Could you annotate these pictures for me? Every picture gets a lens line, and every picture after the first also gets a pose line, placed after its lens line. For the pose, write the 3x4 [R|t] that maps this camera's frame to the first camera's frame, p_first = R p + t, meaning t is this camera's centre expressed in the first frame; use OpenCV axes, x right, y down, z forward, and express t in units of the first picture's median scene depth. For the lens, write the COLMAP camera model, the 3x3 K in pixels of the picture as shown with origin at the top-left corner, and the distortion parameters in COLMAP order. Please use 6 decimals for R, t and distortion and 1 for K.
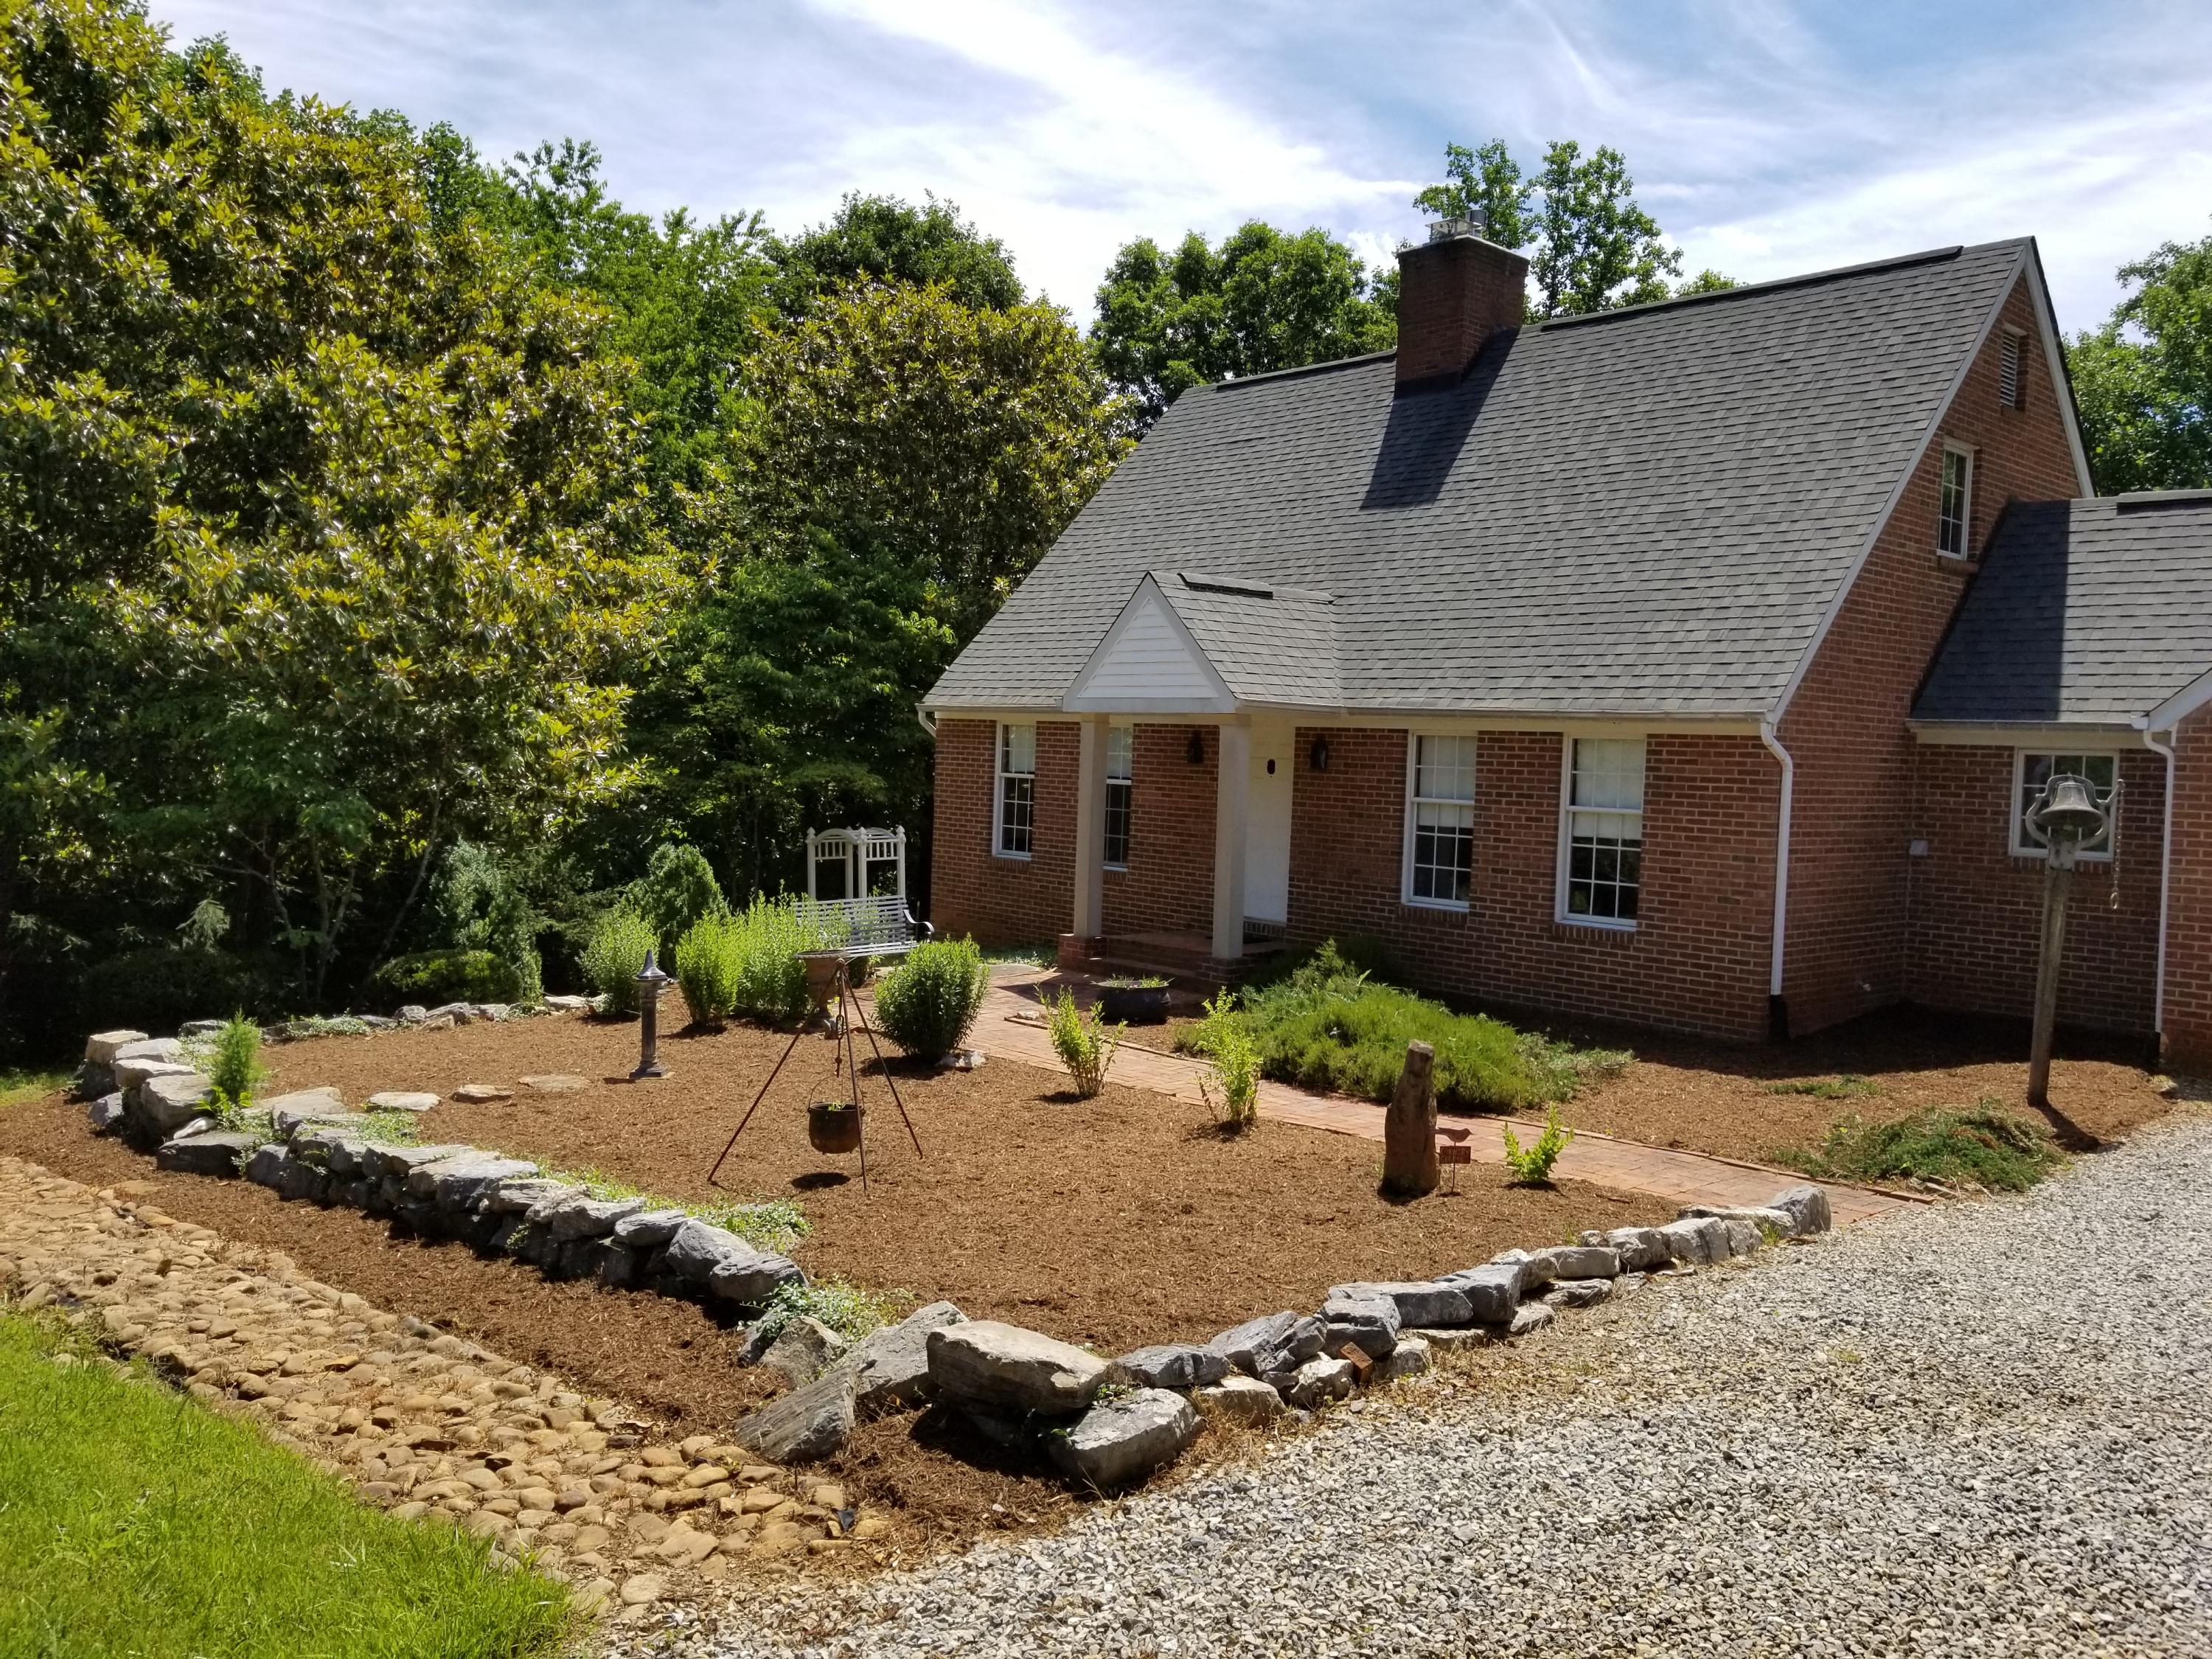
lens RADIAL K [[1795.8, 0, 1106.3], [0, 1795.8, 828.8], [0, 0, 1]] dist [0.038129, 0.001518]
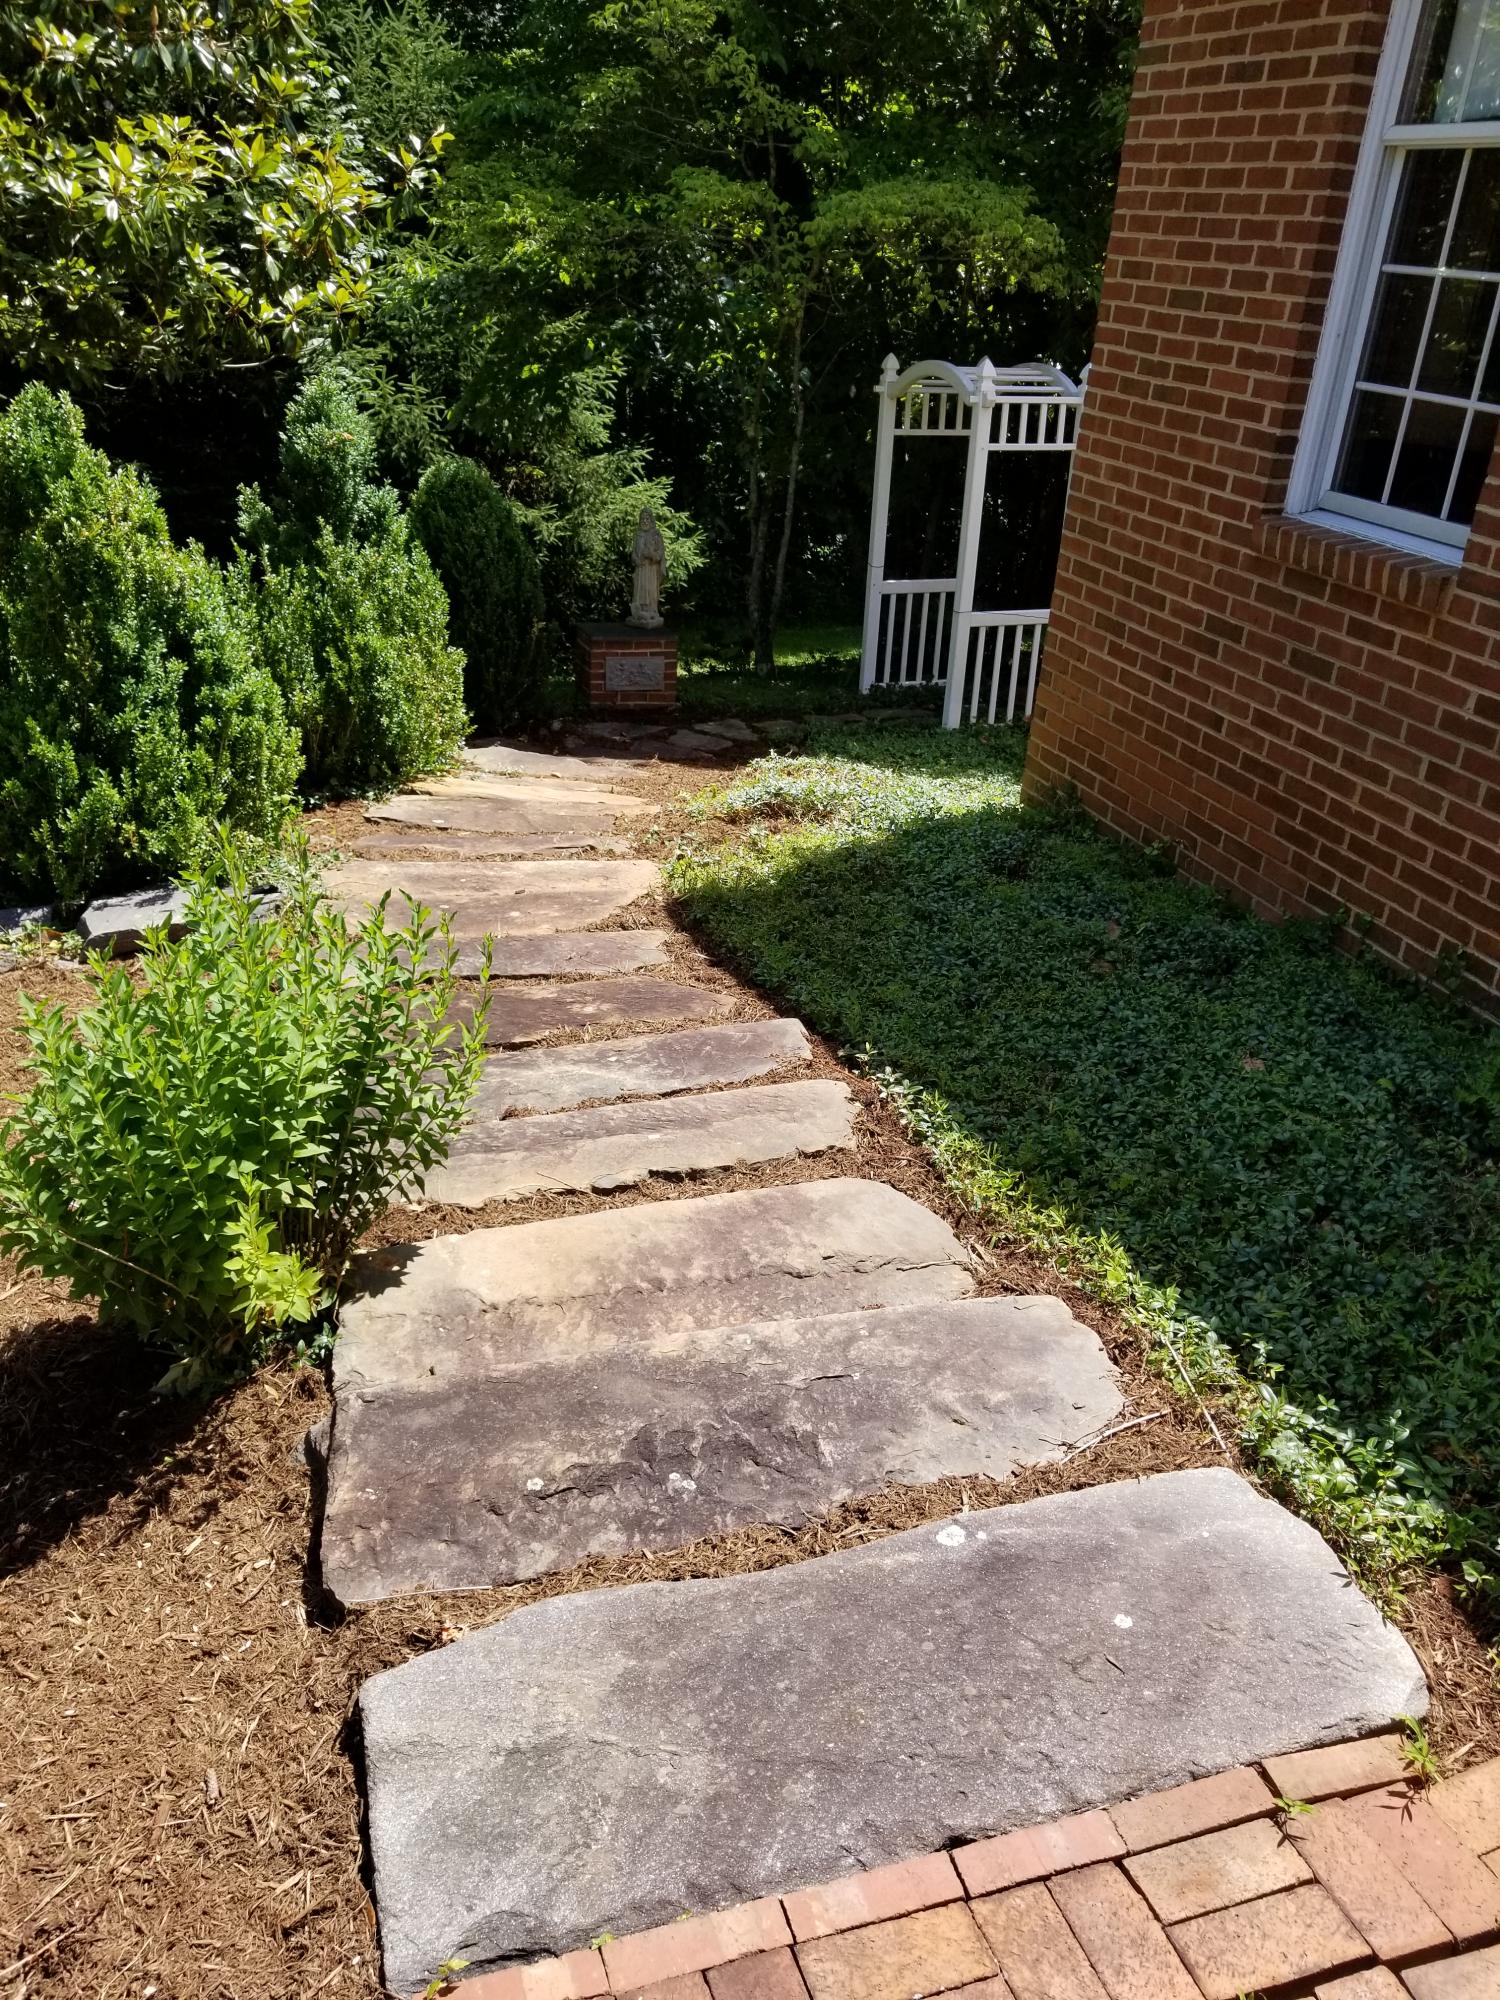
lens RADIAL K [[1623.7, 0, 747.8], [0, 1623.7, 1002.3], [0, 0, 1]] dist [0.038129, 0.001518]
pose [[0.928277, 0.178705, -0.326137, -0.046743], [-0.045449, 0.924917, 0.377443, -0.004551], [0.369101, -0.335550, 0.866701, 0.755280]]
